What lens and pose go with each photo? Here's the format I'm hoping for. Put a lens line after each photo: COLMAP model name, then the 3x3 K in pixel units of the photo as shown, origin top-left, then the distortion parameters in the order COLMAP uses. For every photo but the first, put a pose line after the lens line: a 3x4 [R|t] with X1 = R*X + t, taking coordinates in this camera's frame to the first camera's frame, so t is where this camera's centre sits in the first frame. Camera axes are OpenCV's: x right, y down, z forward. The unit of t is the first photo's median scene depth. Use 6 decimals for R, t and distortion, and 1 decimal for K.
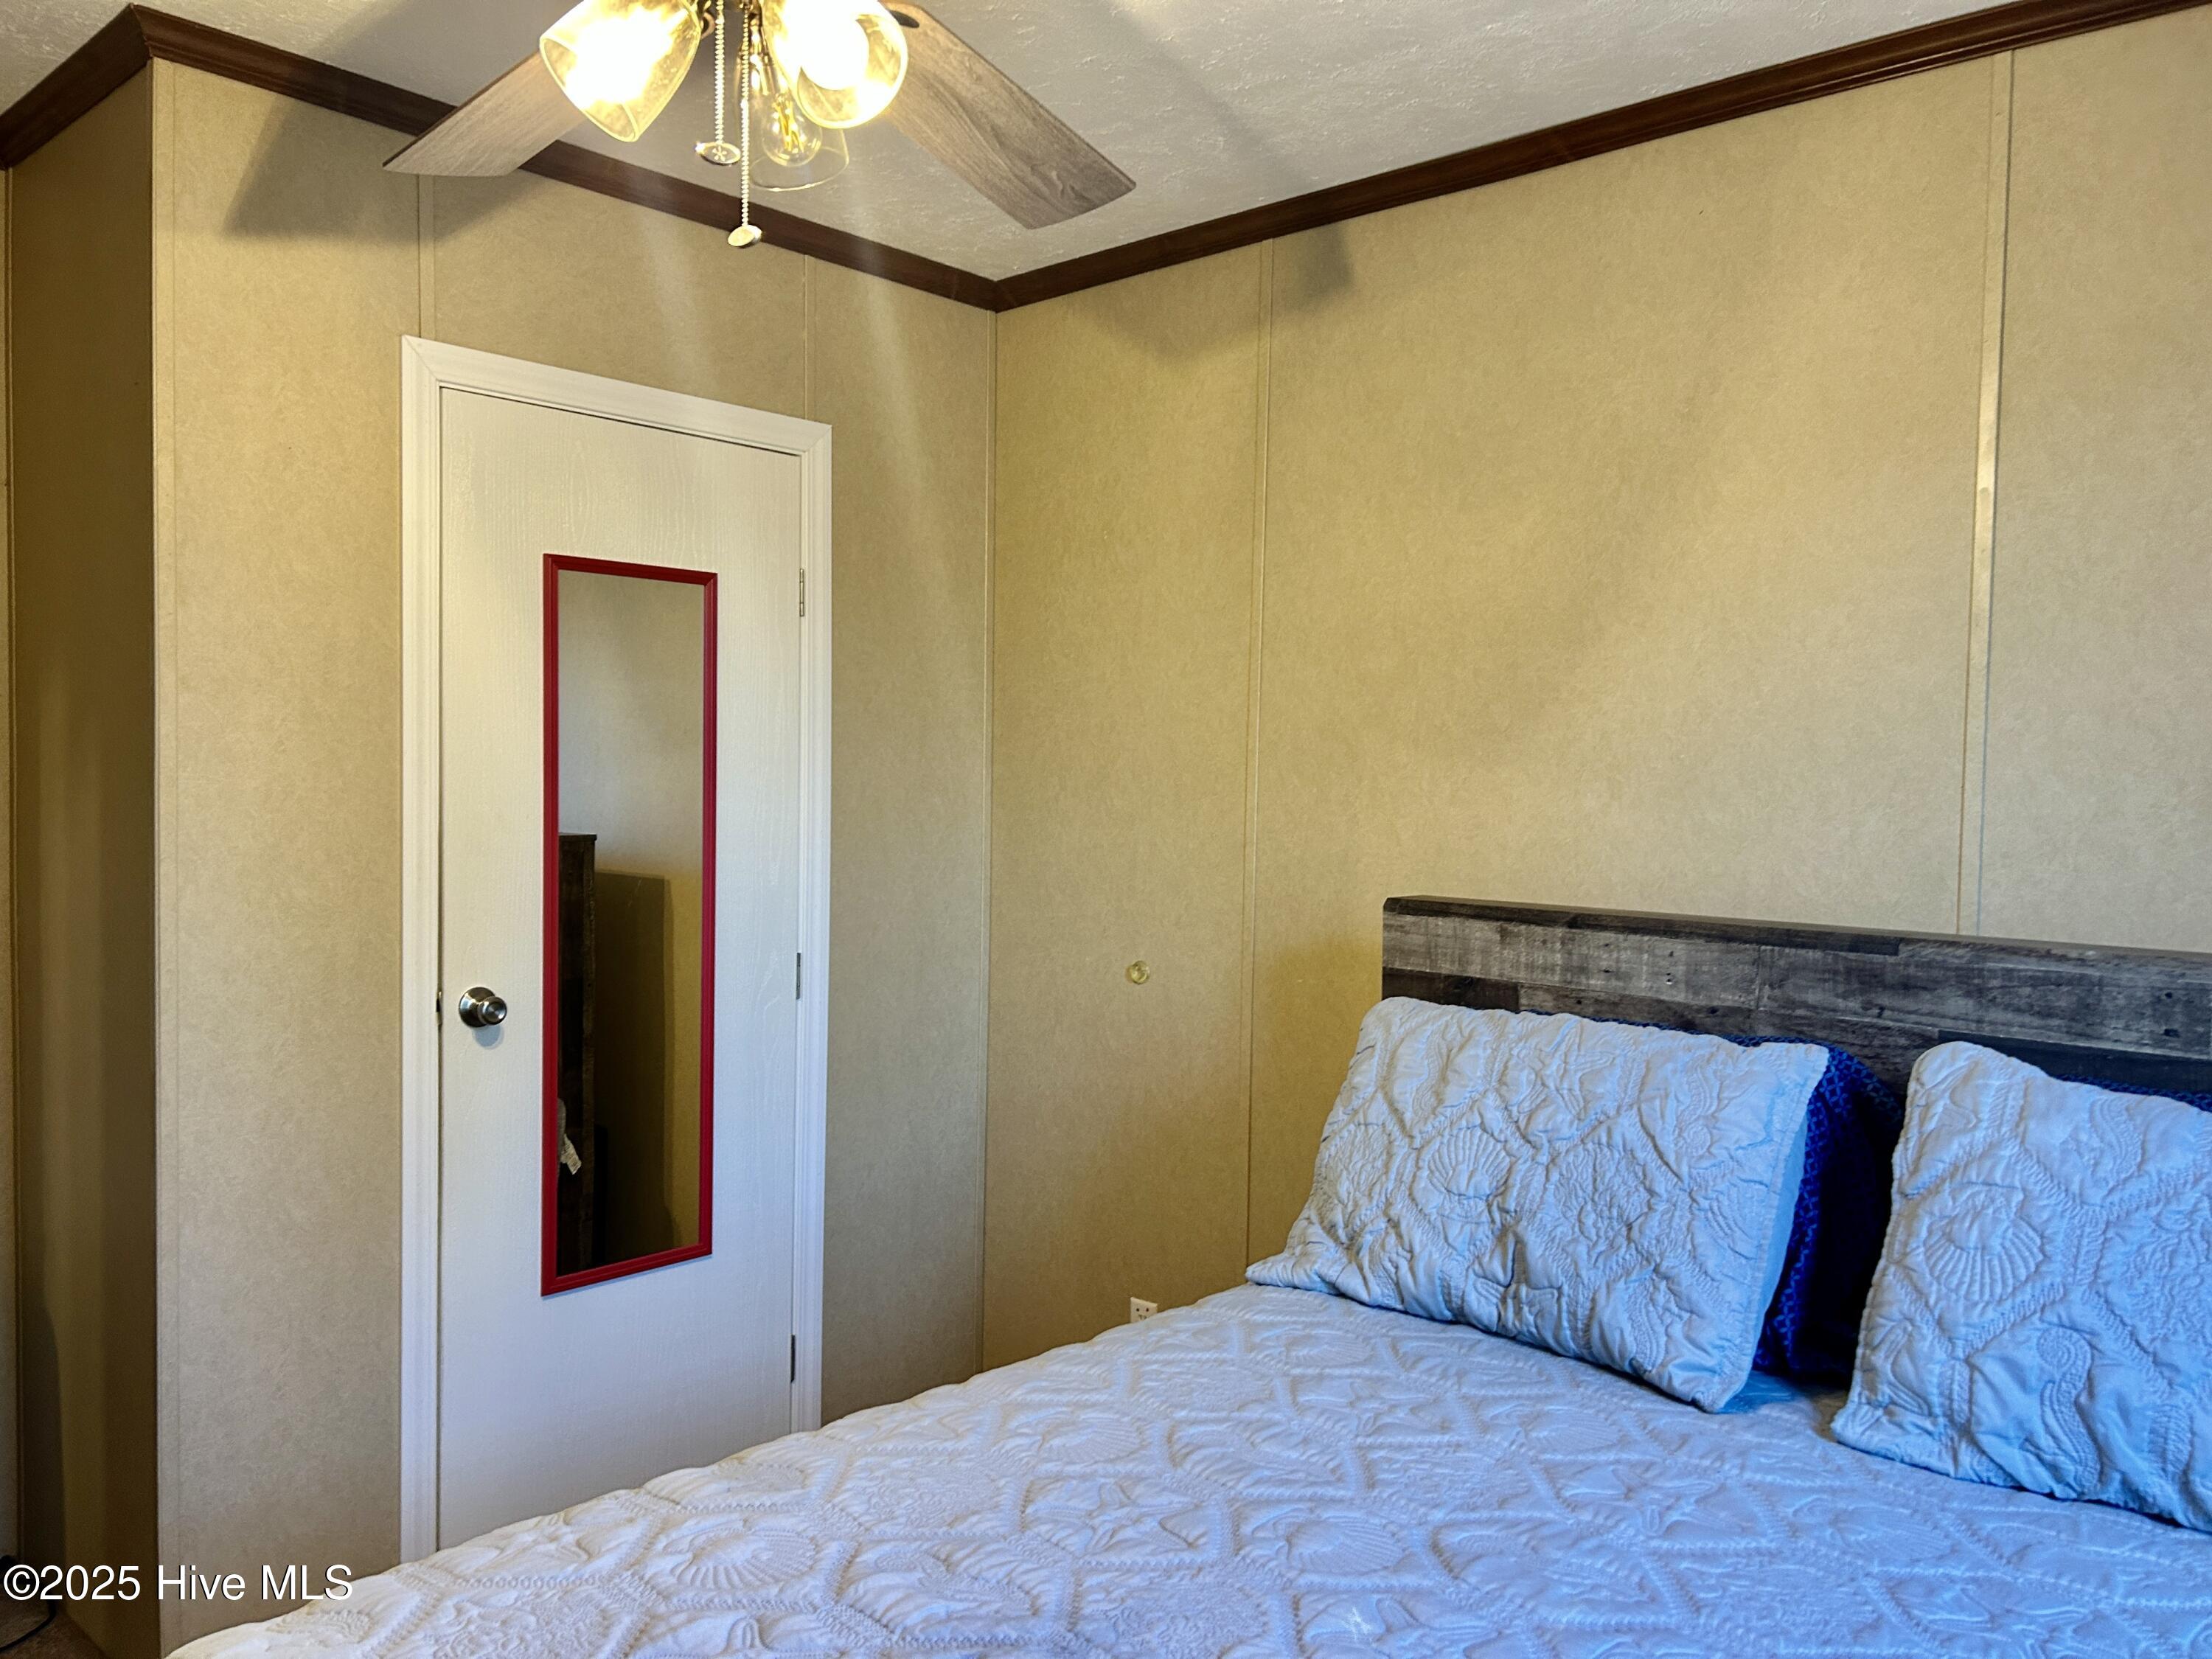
lens RADIAL K [[1668.4, 0, 1114.7], [0, 1668.4, 845.0], [0, 0, 1]] dist [0.016962, -0.022858]
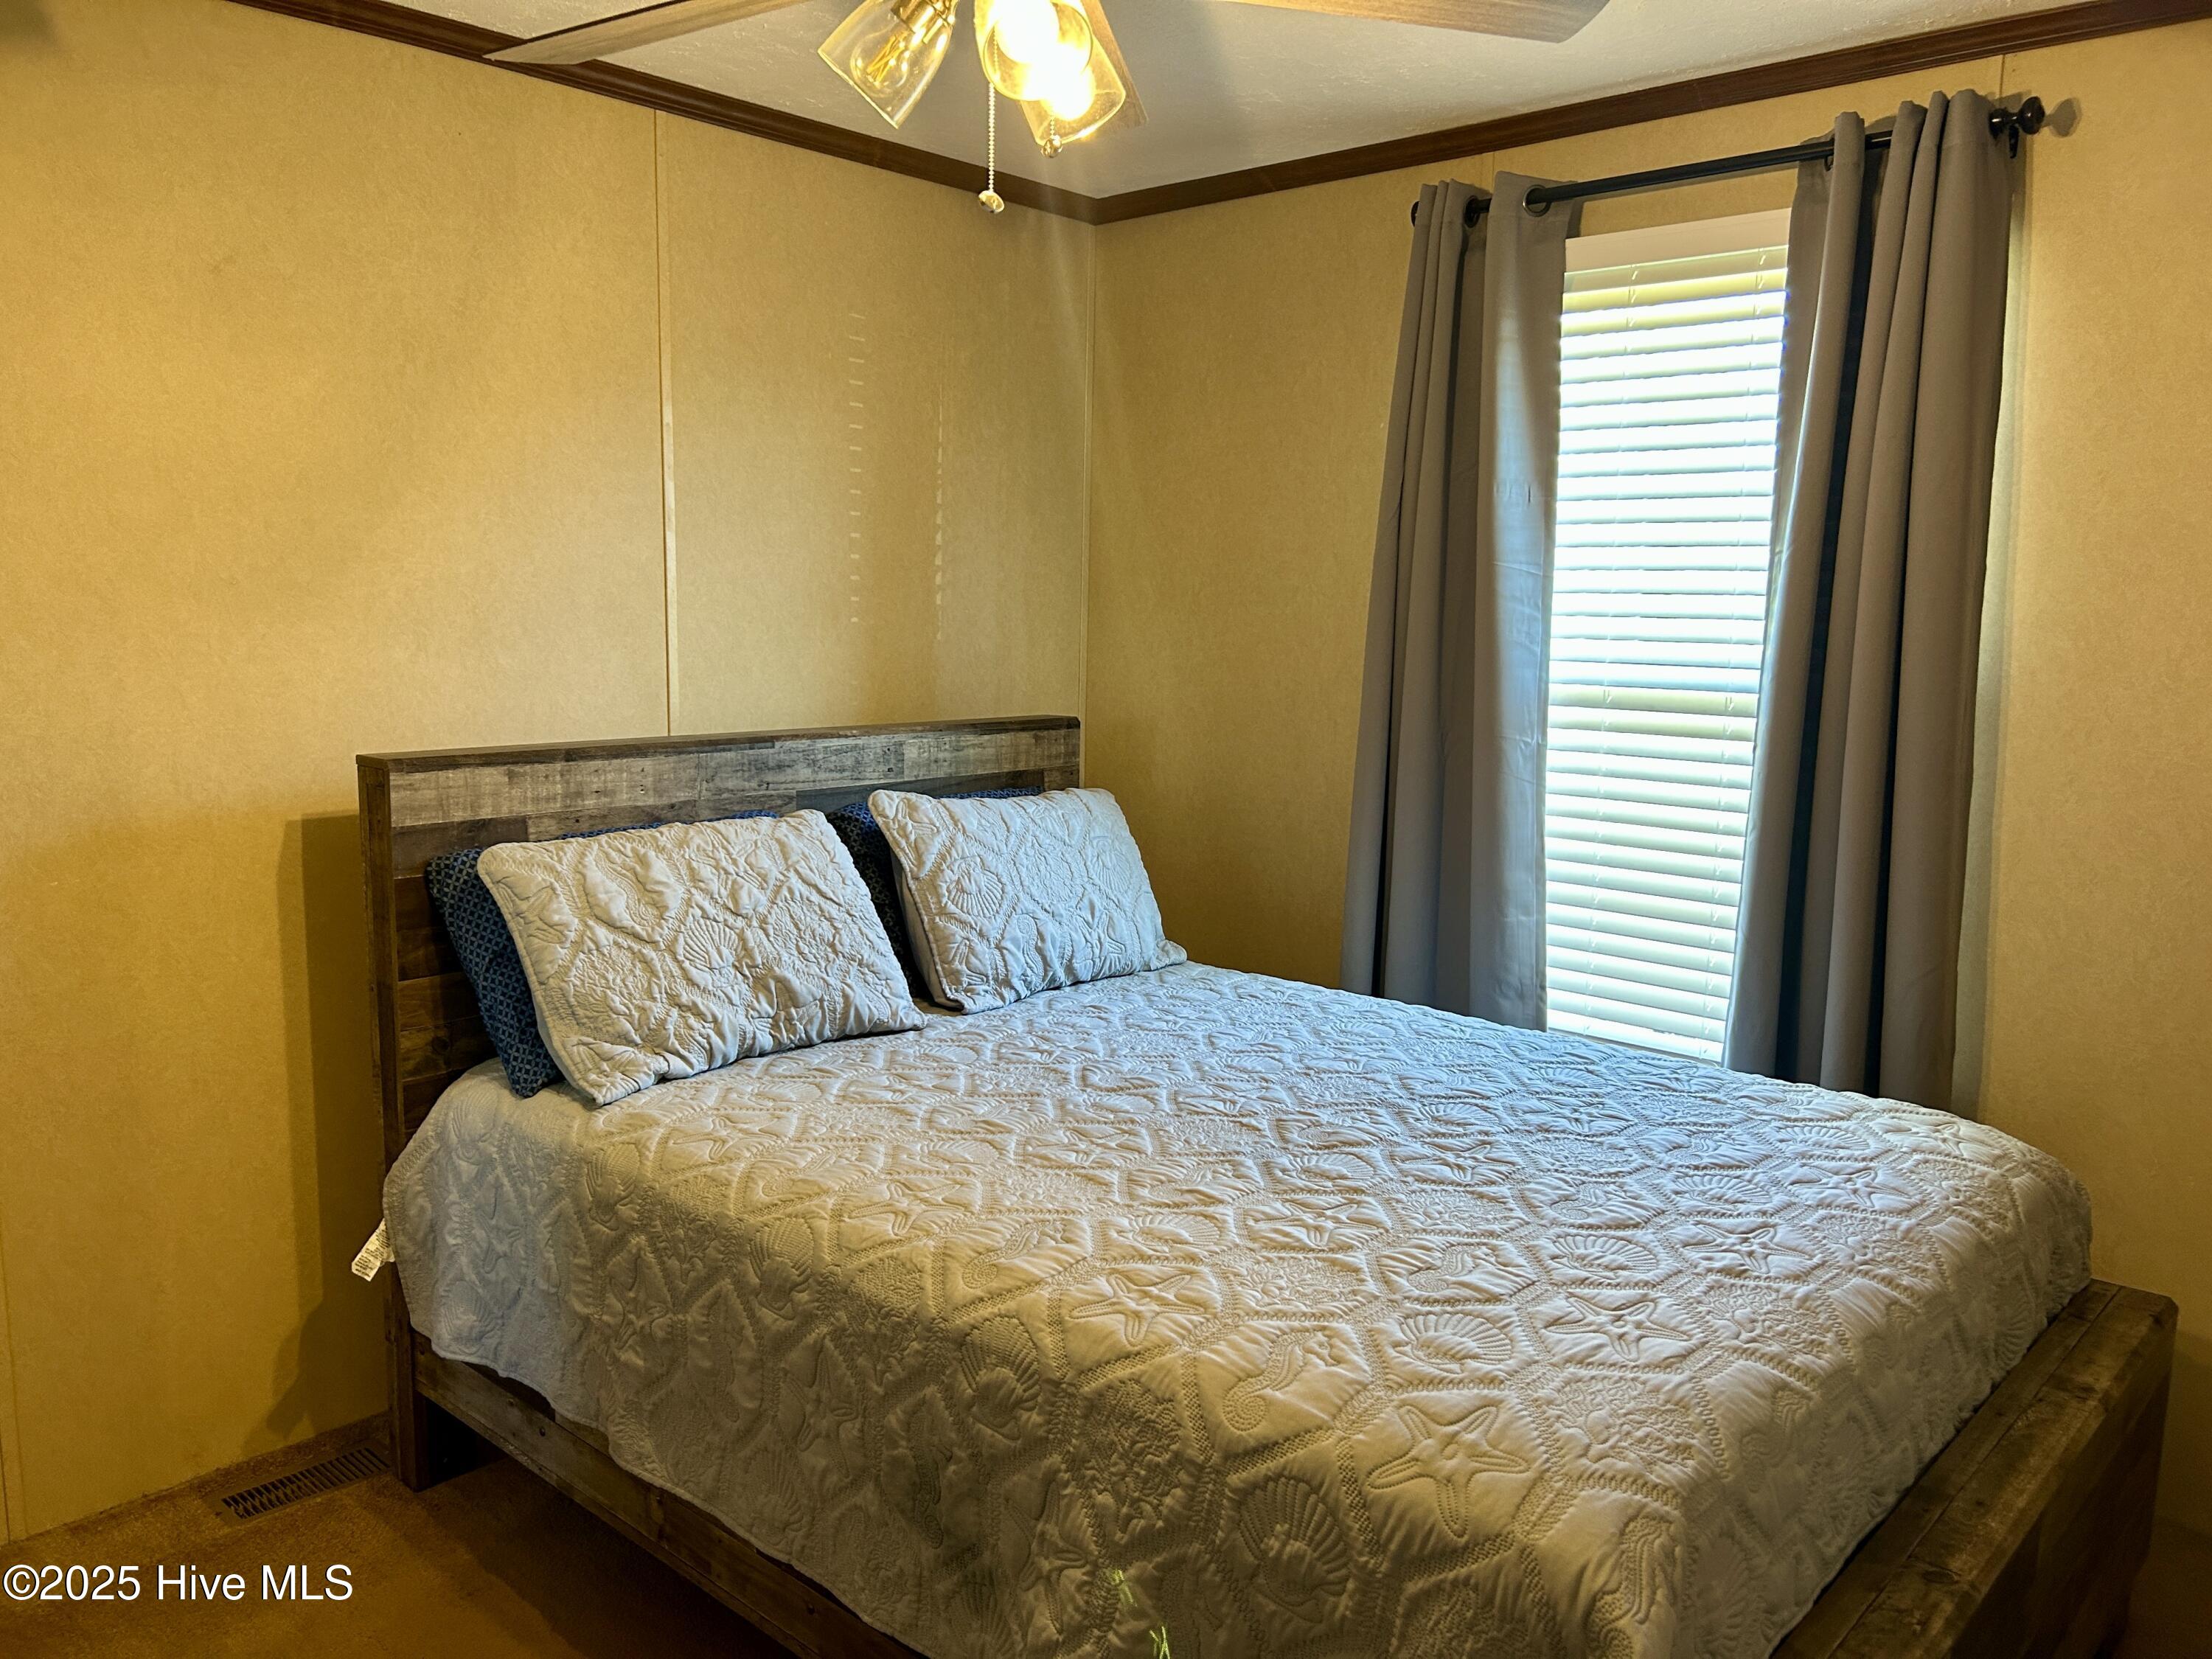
lens RADIAL K [[1668.4, 0, 1111.0], [0, 1668.4, 832.9], [0, 0, 1]] dist [0.016962, -0.022858]
pose [[-0.016869, -0.160719, 0.986856, -0.987699], [0.025876, 0.986596, 0.161119, -0.088857], [-0.999523, 0.028253, -0.012484, 0.659999]]
